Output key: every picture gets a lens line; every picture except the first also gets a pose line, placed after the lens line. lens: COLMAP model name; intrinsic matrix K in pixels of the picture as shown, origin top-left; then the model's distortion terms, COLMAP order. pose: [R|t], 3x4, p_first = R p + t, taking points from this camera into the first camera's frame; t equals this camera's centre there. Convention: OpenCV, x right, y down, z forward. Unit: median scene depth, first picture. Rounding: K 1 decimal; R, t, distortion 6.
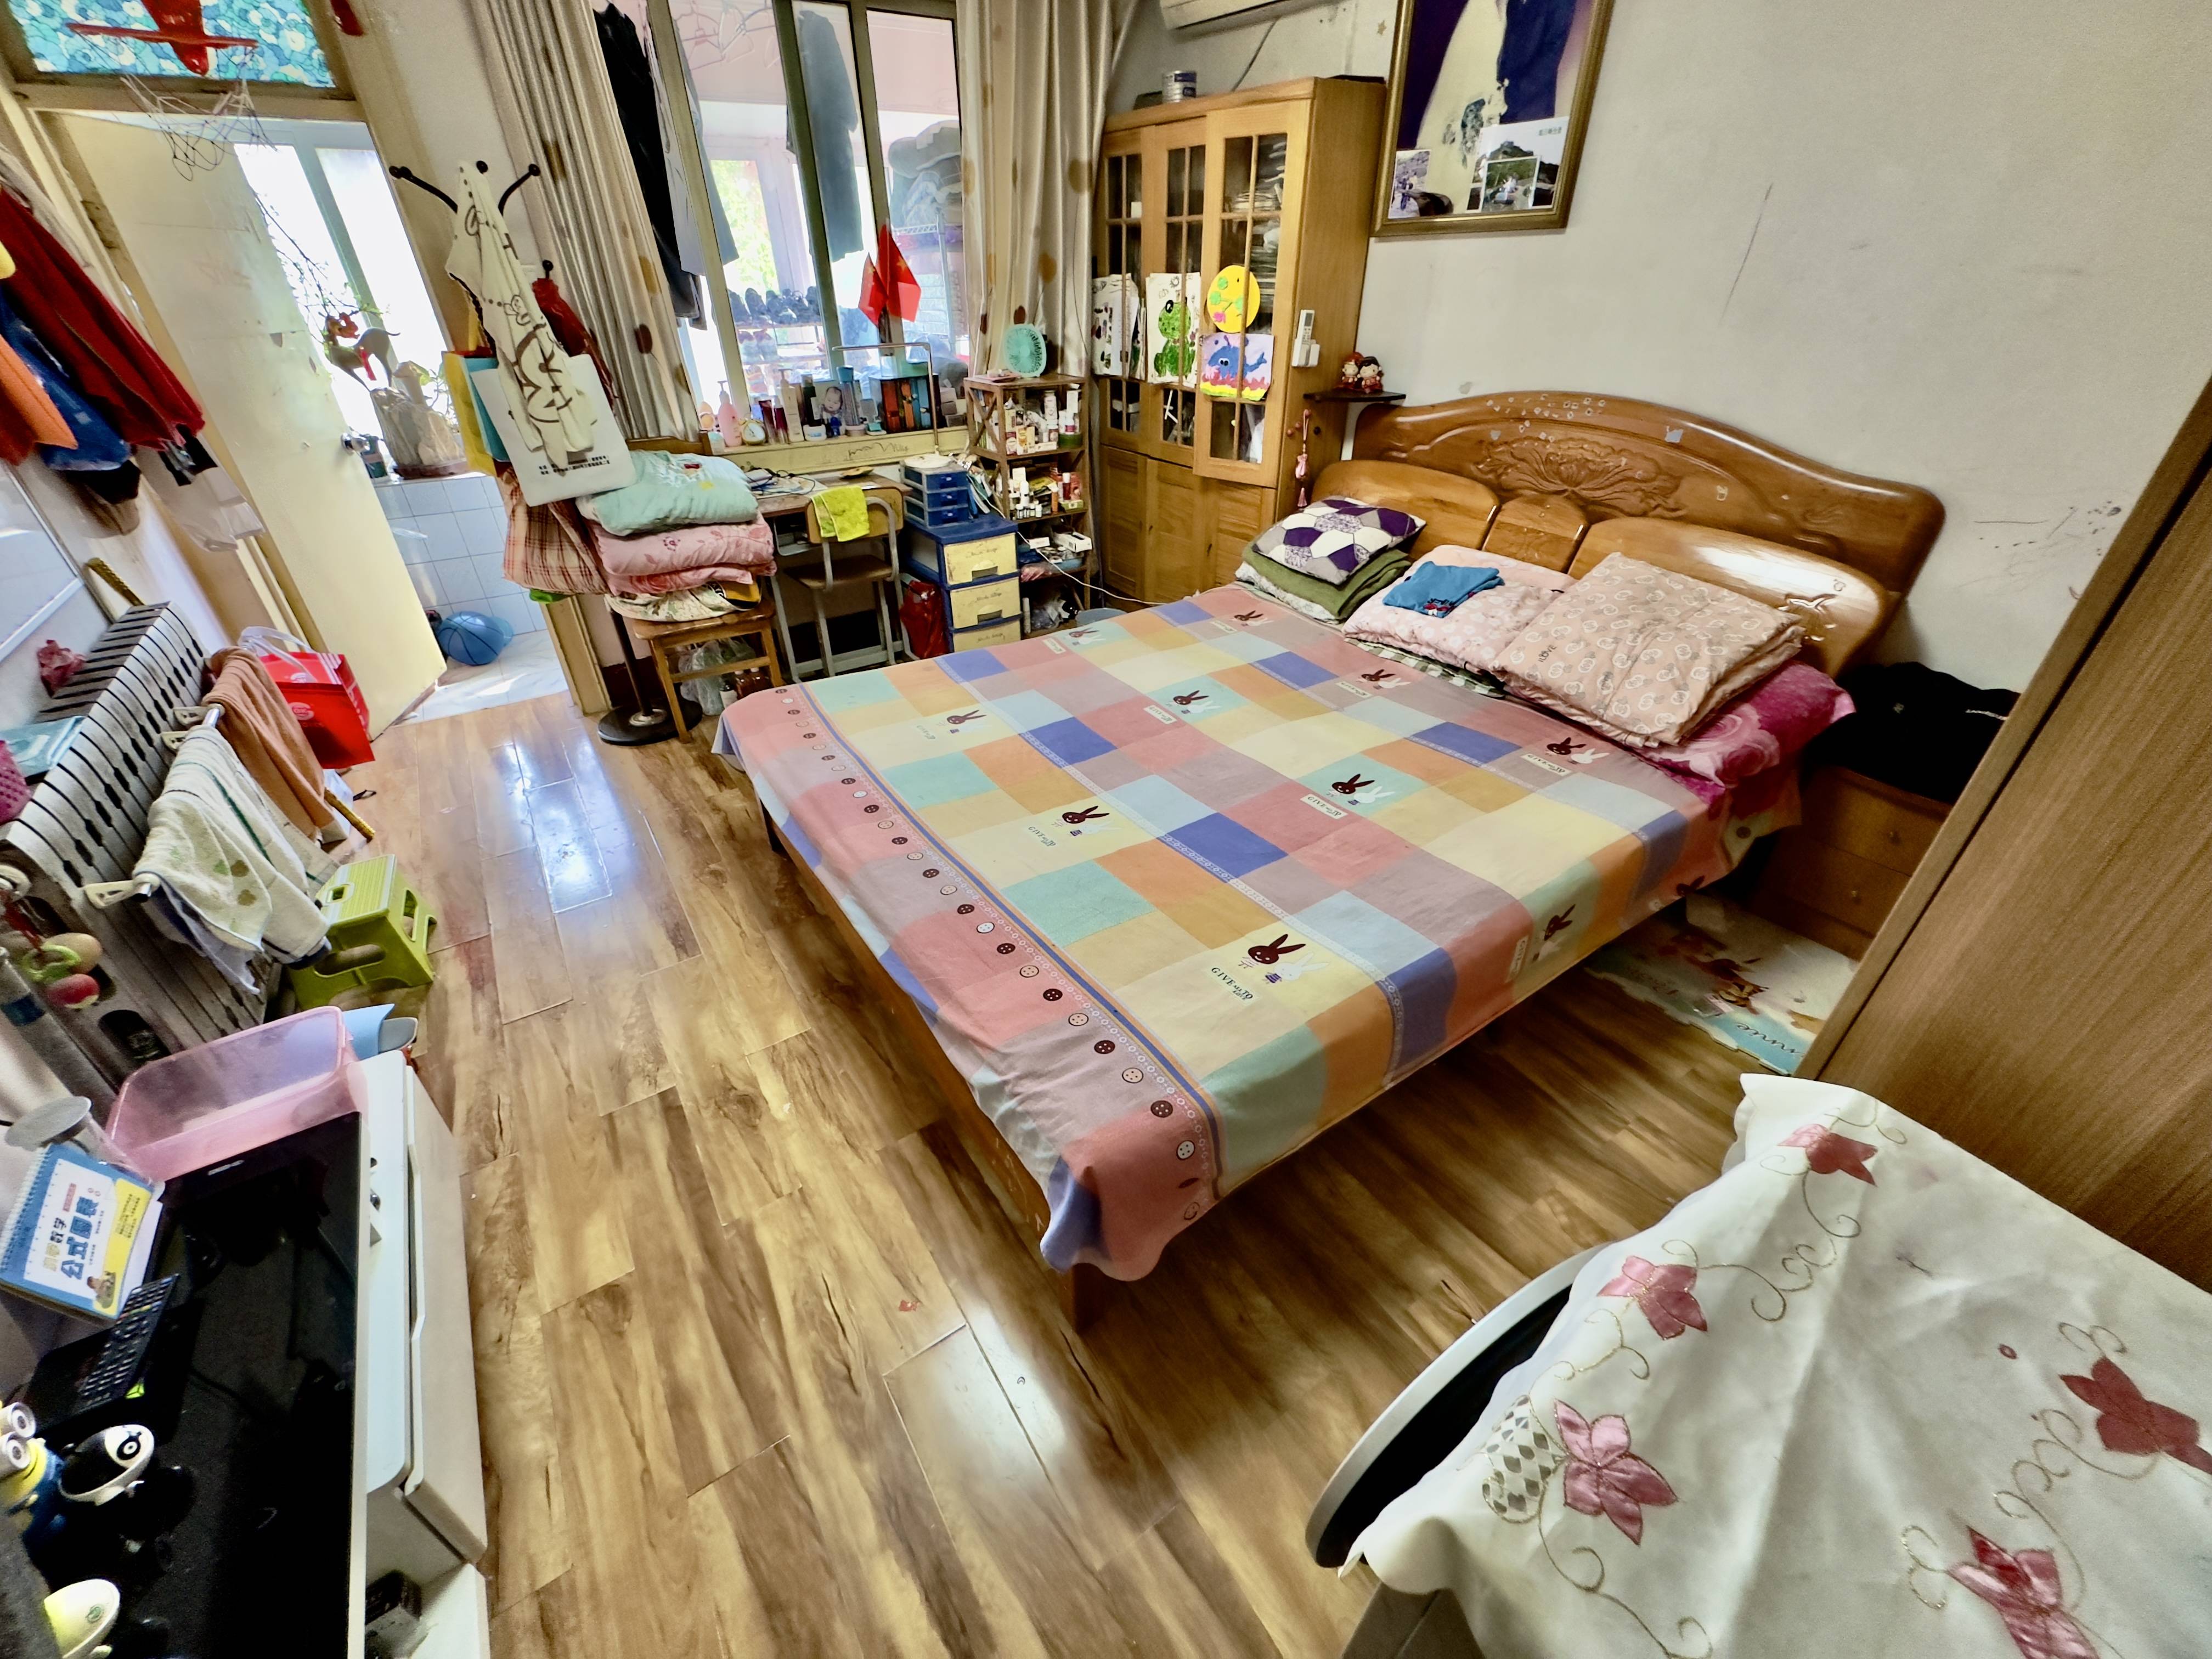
lens RADIAL K [[890.9, 0, 1106.0], [0, 890.9, 829.5], [0, 0, 1]] dist [0.001898, 0.000170]
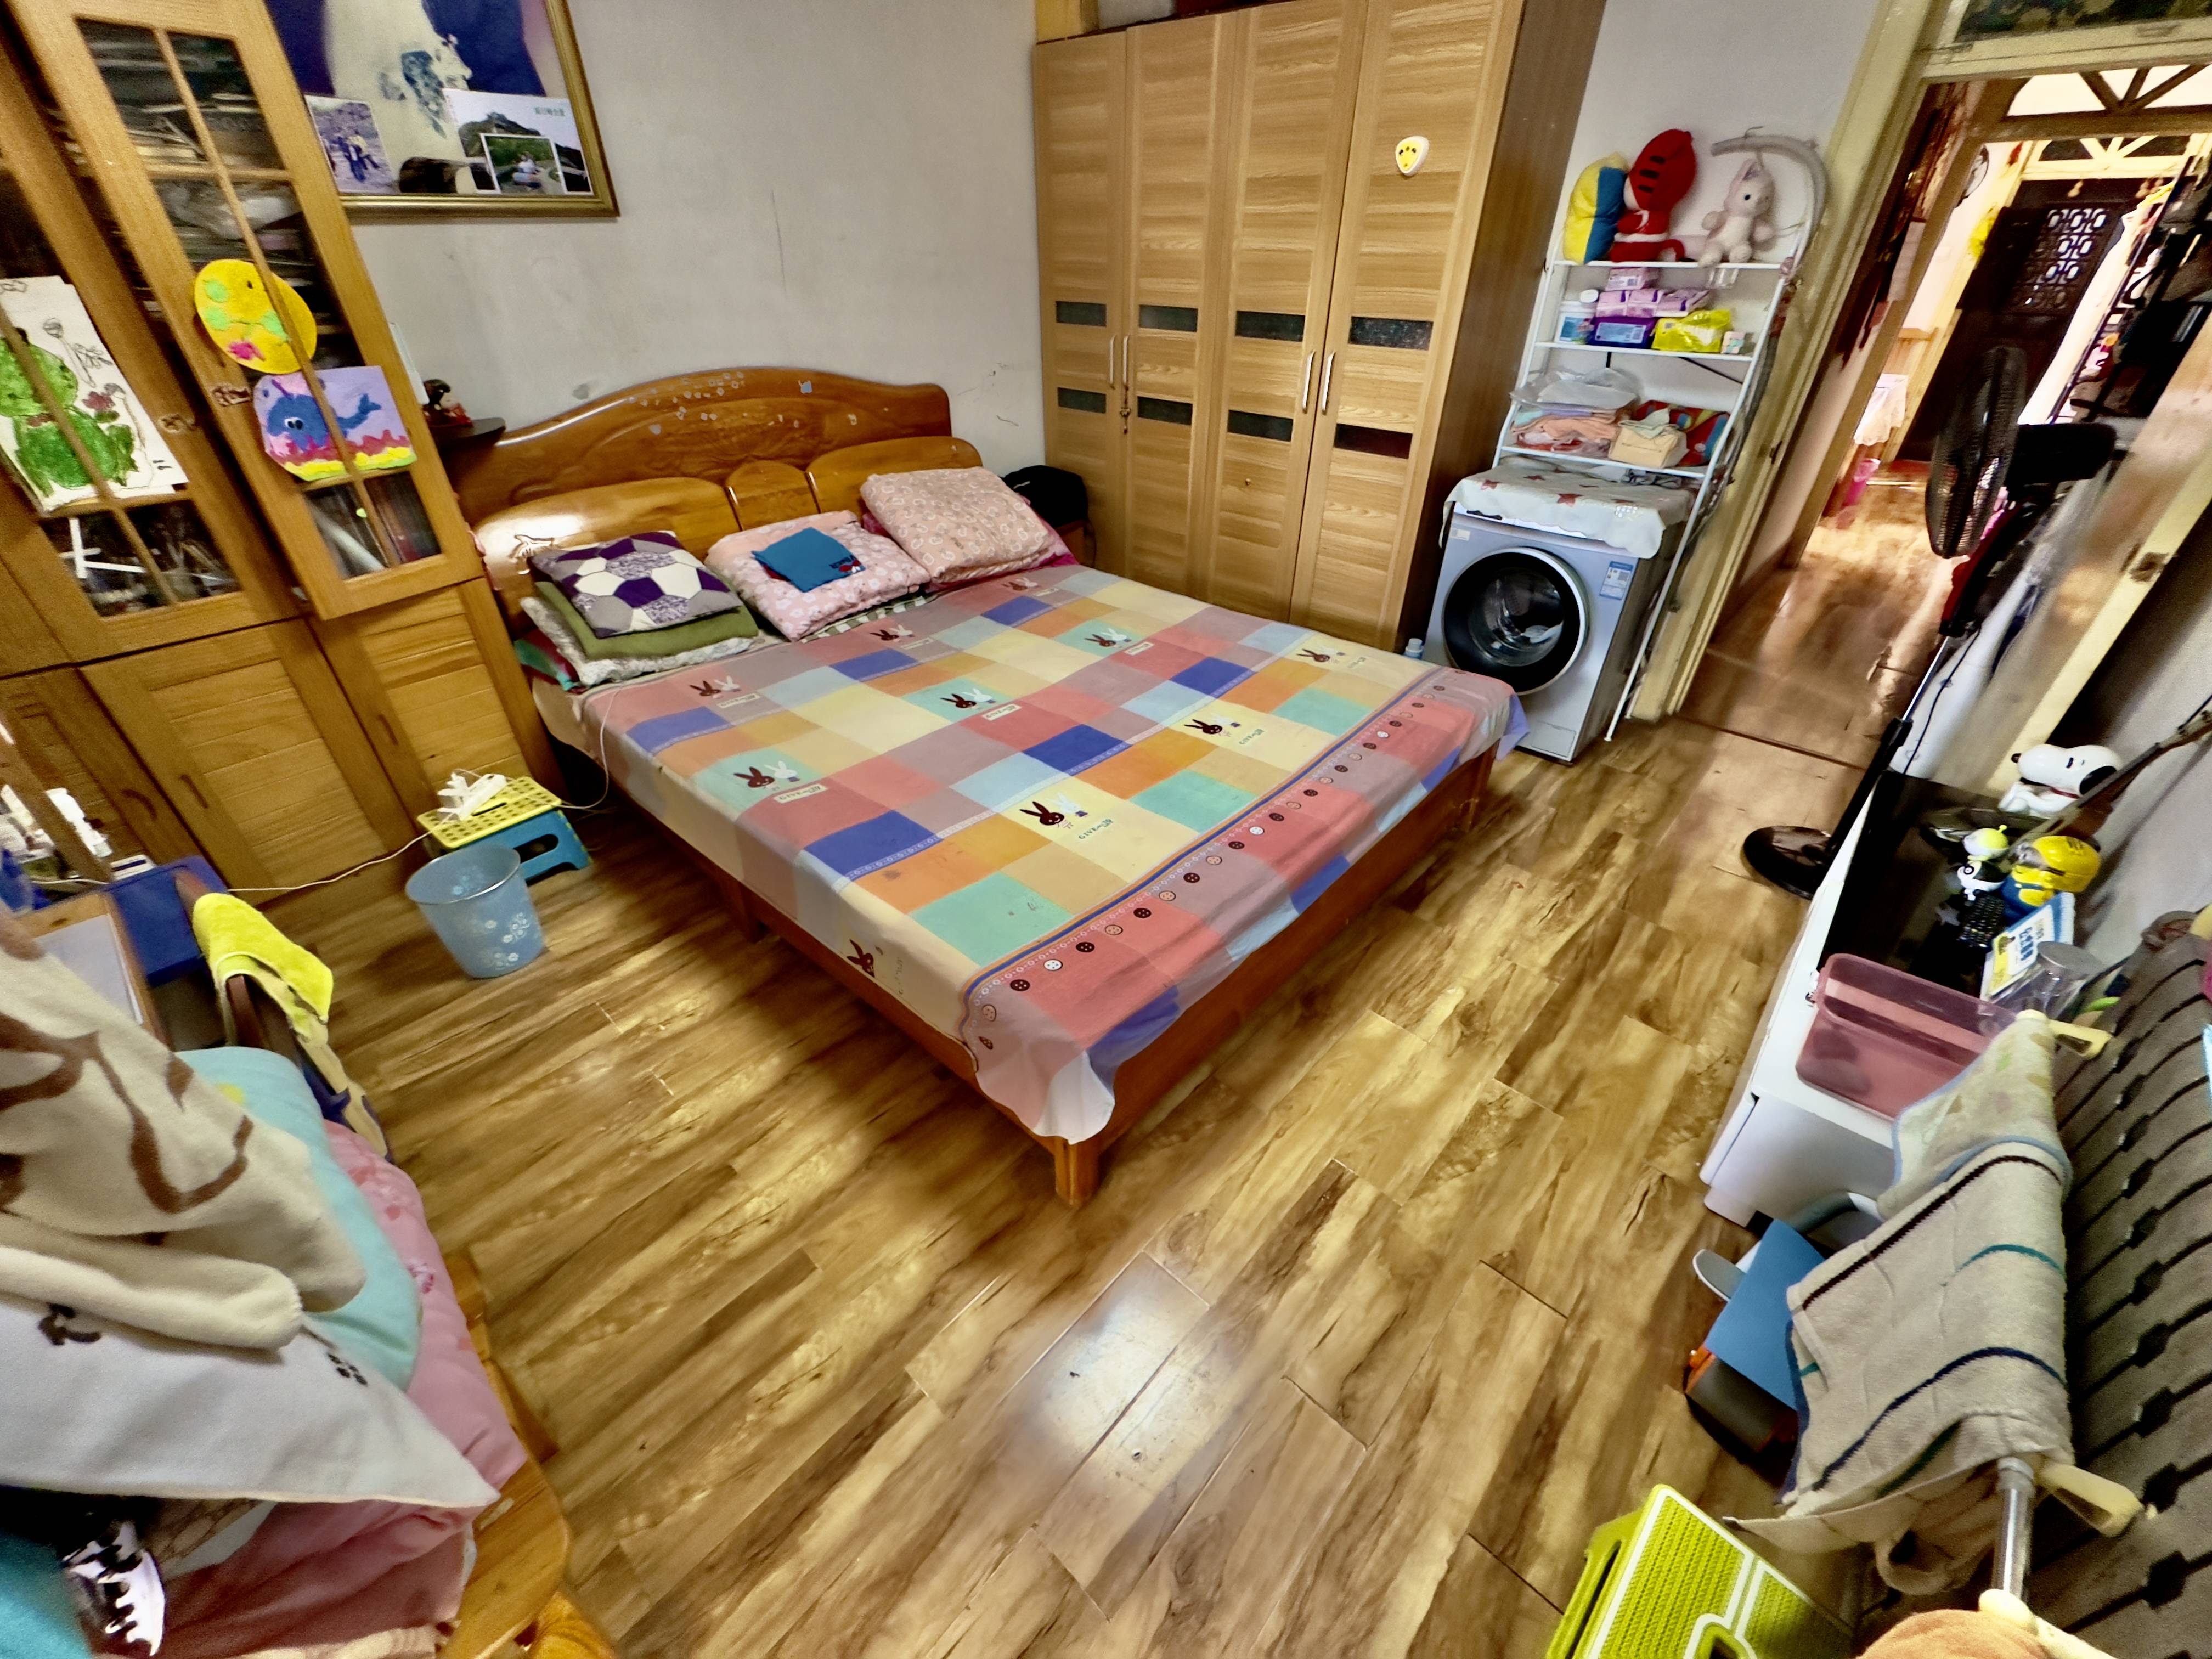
lens RADIAL K [[888.6, 0, 1106.0], [0, 888.6, 829.5], [0, 0, 1]] dist [-0.002553, 0.000444]
pose [[-0.242314, -0.530093, 0.812579, -0.806578], [0.527247, 0.631120, 0.568944, -0.527722], [-0.814429, 0.566293, 0.126561, 0.833277]]
